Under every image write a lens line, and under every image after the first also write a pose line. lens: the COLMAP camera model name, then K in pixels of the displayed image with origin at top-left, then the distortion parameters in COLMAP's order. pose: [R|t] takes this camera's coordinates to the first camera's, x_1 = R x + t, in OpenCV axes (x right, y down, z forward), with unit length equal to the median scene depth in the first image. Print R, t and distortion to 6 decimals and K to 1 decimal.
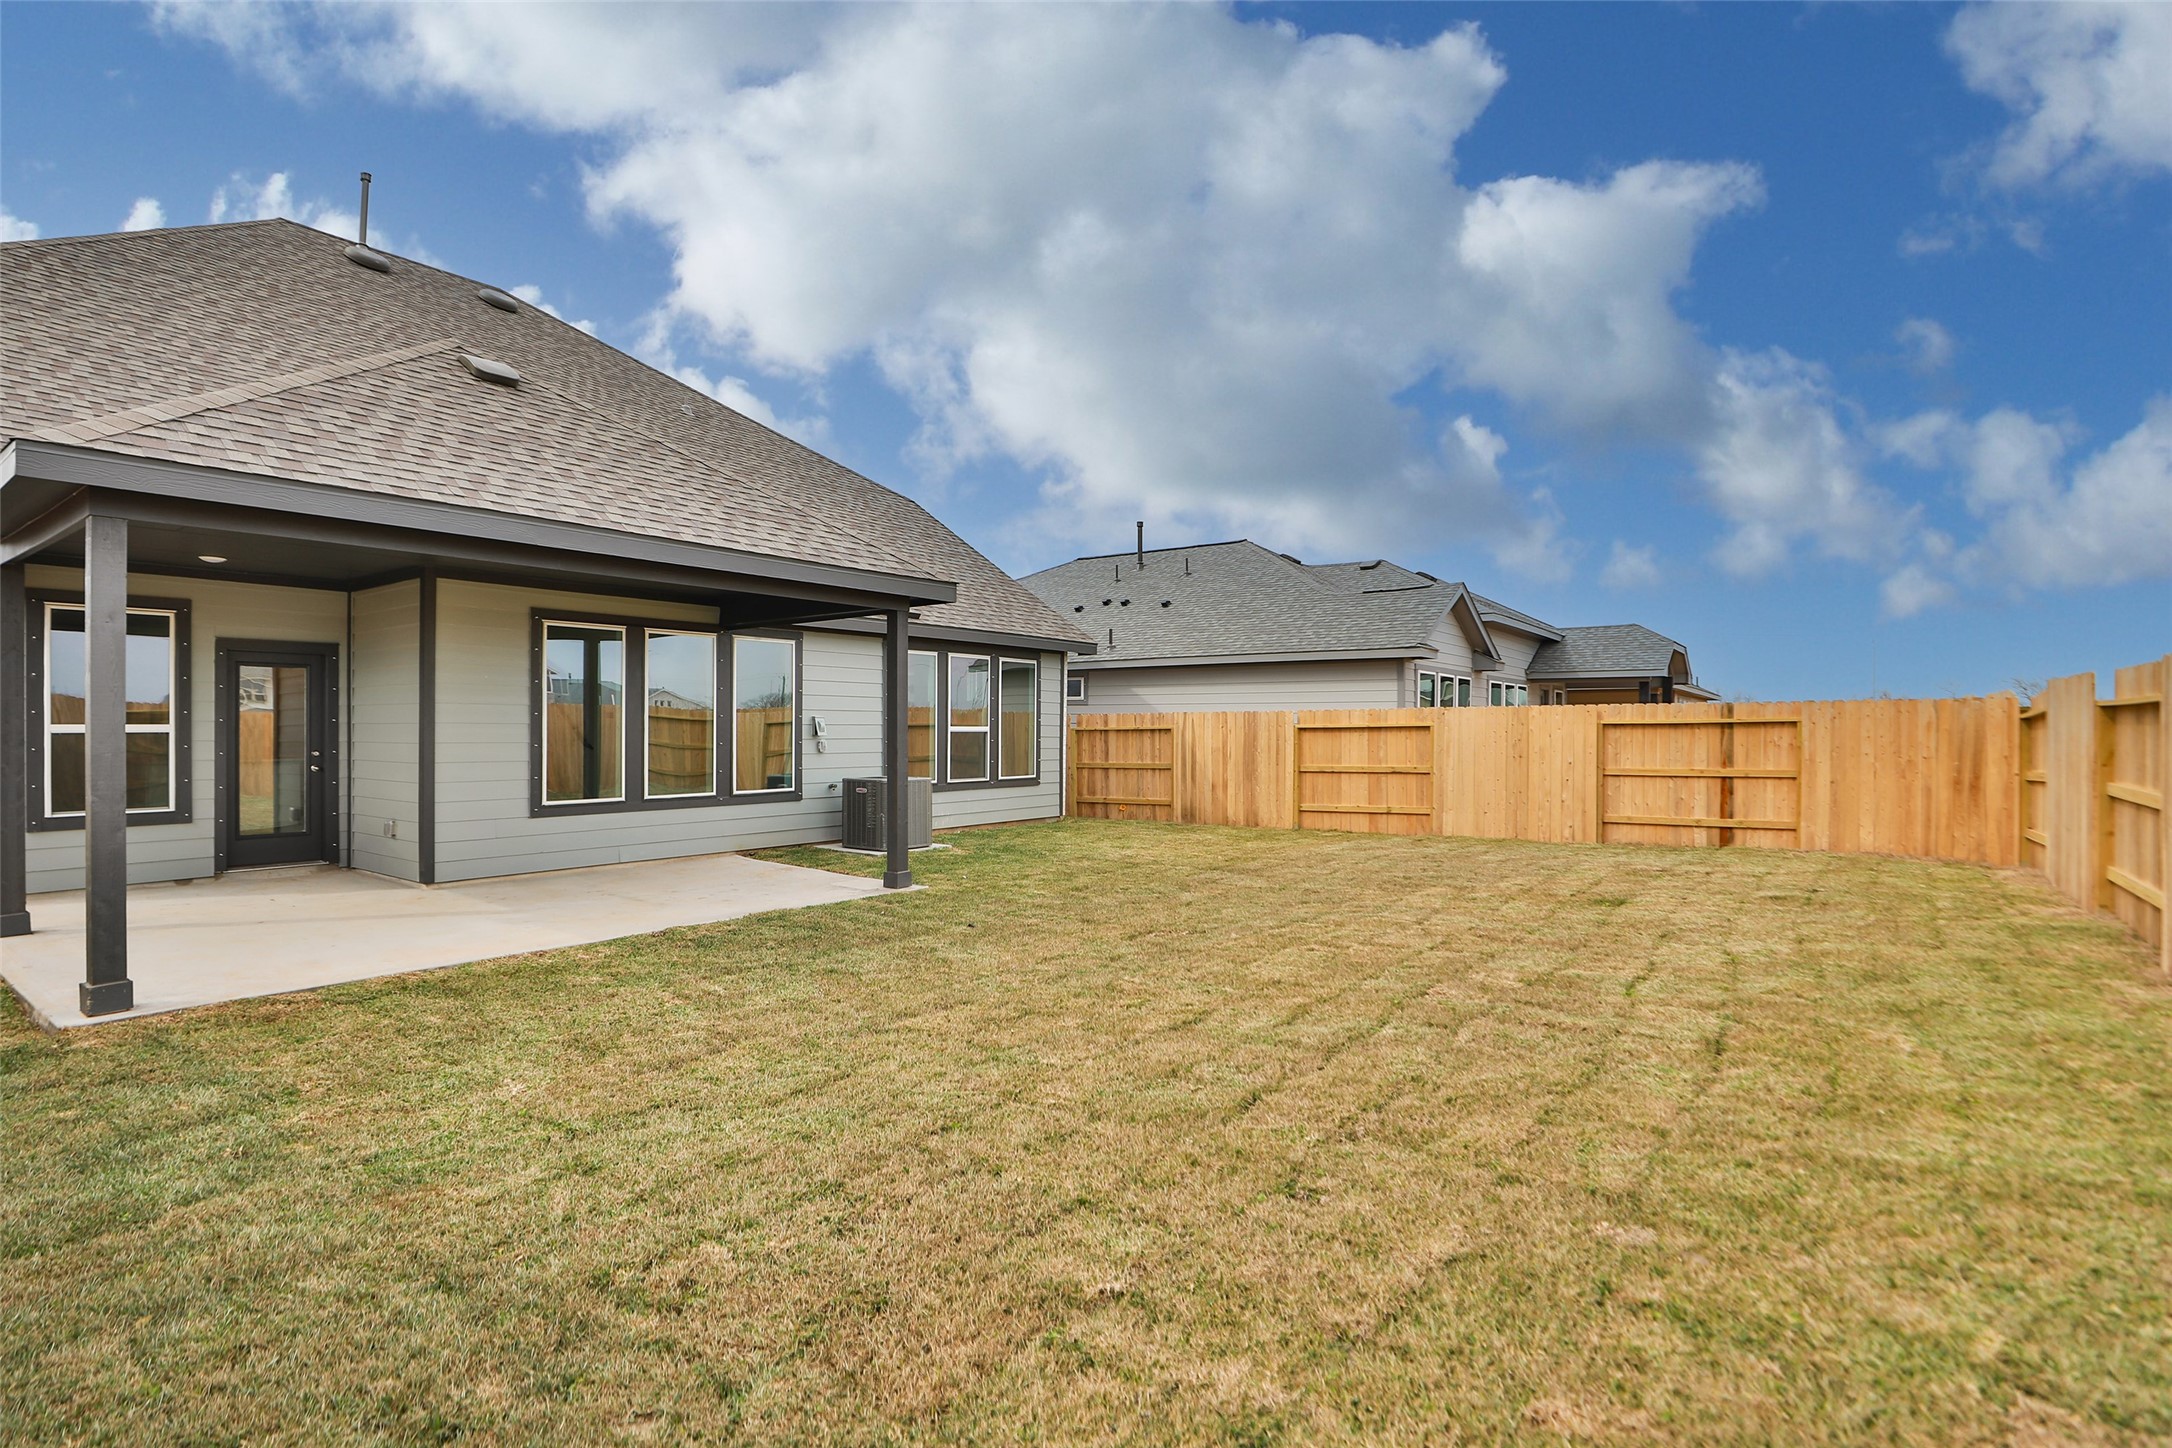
lens RADIAL K [[1000.4, 0, 1114.4], [0, 1000.4, 725.5], [0, 0, 1]] dist [-0.038379, -0.000066]
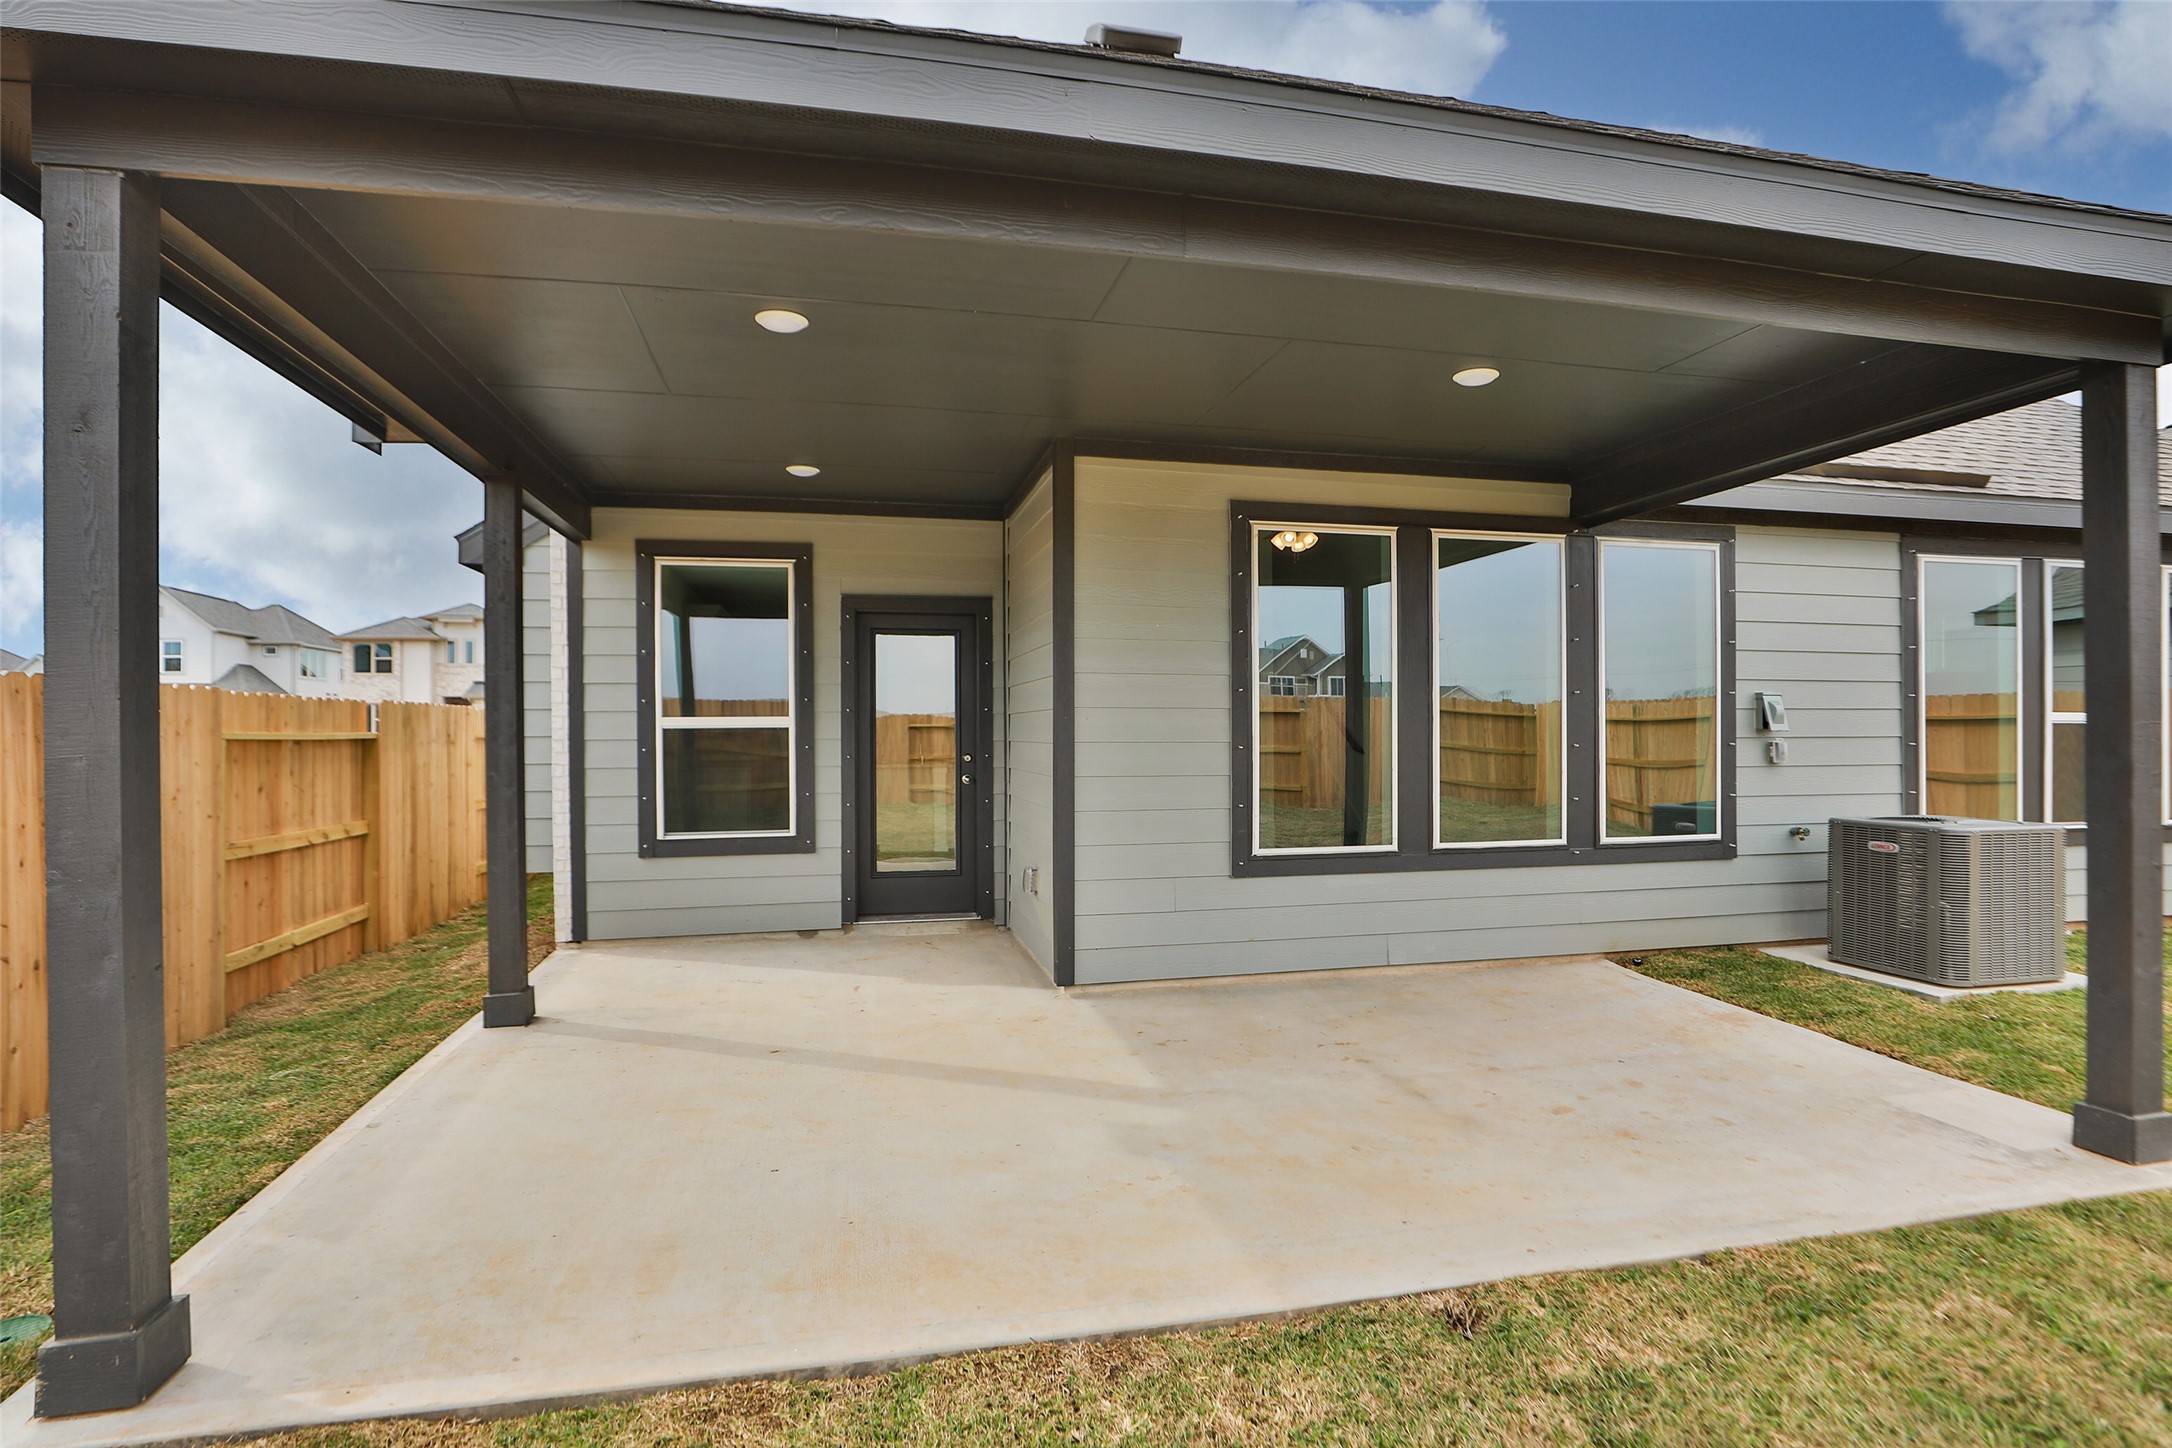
lens RADIAL K [[1016.1, 0, 1082.0], [0, 1016.1, 732.6], [0, 0, 1]] dist [-0.004743, 0.001253]
pose [[0.711412, -0.005552, -0.702753, -0.224283], [0.008147, 0.999967, 0.000348, 0.009936], [0.702728, -0.005973, 0.711433, 0.479080]]
